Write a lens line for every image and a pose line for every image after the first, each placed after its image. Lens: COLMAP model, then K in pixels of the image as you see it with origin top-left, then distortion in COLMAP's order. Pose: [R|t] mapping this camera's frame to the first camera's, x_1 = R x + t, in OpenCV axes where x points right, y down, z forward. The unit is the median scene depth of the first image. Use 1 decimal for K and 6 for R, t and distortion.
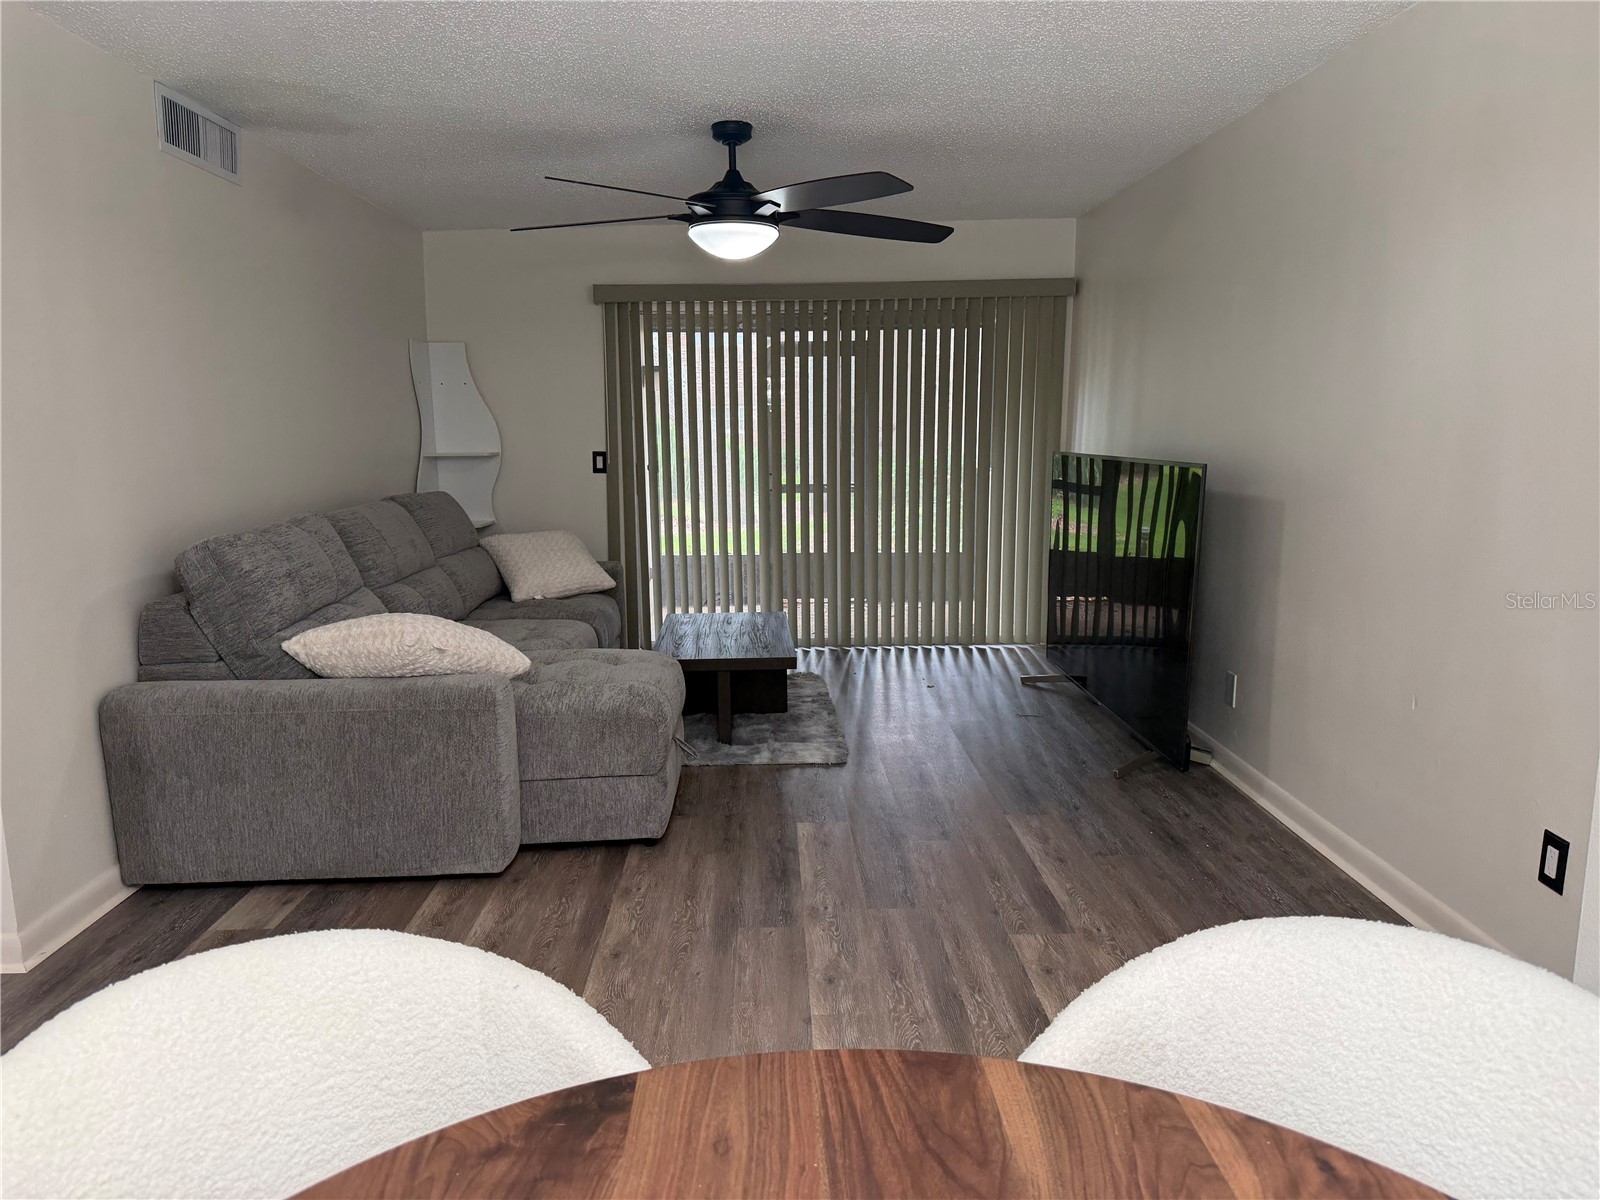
lens RADIAL K [[1116.6, 0, 808.1], [0, 1116.6, 601.1], [0, 0, 1]] dist [-0.001840, -0.004437]
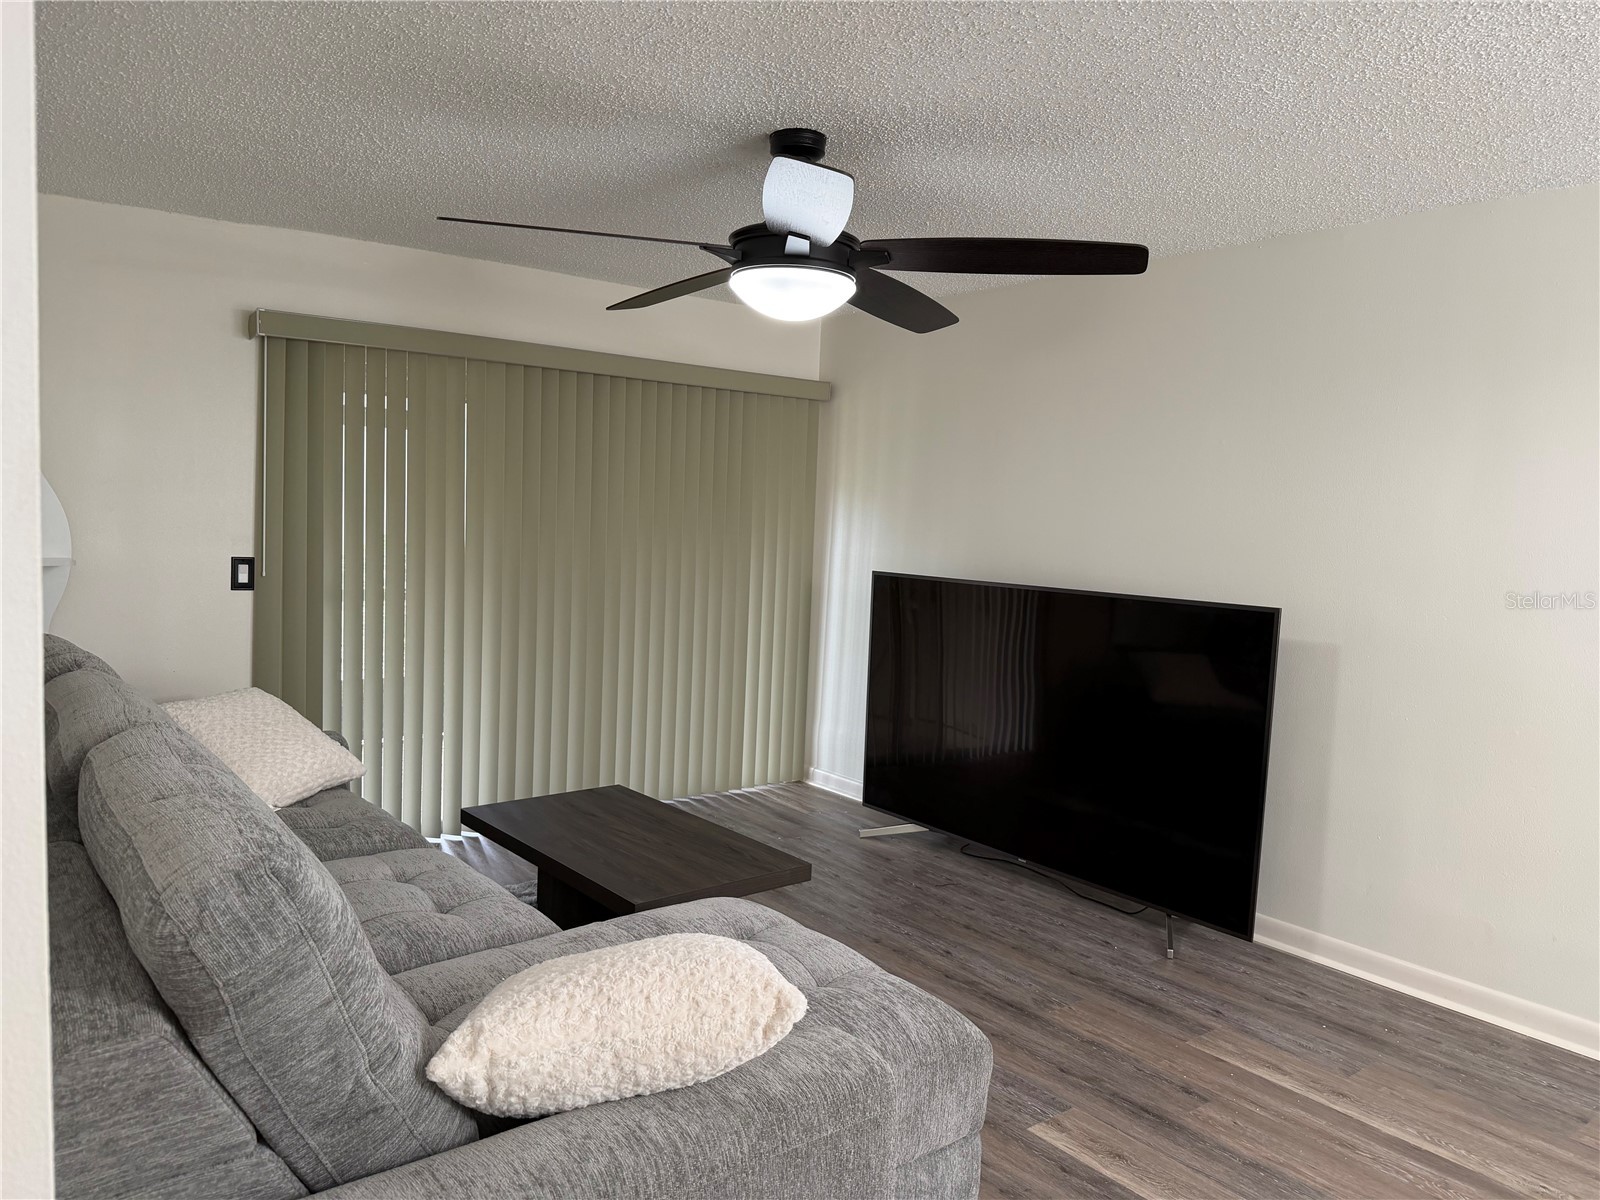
lens RADIAL K [[1116.6, 0, 803.3], [0, 1116.6, 552.4], [0, 0, 1]] dist [-0.001840, -0.004437]
pose [[0.801075, 0.020615, 0.598209, -0.524931], [0.049633, 0.993677, -0.100708, -0.091371], [-0.596502, 0.110365, 0.794987, 0.473973]]
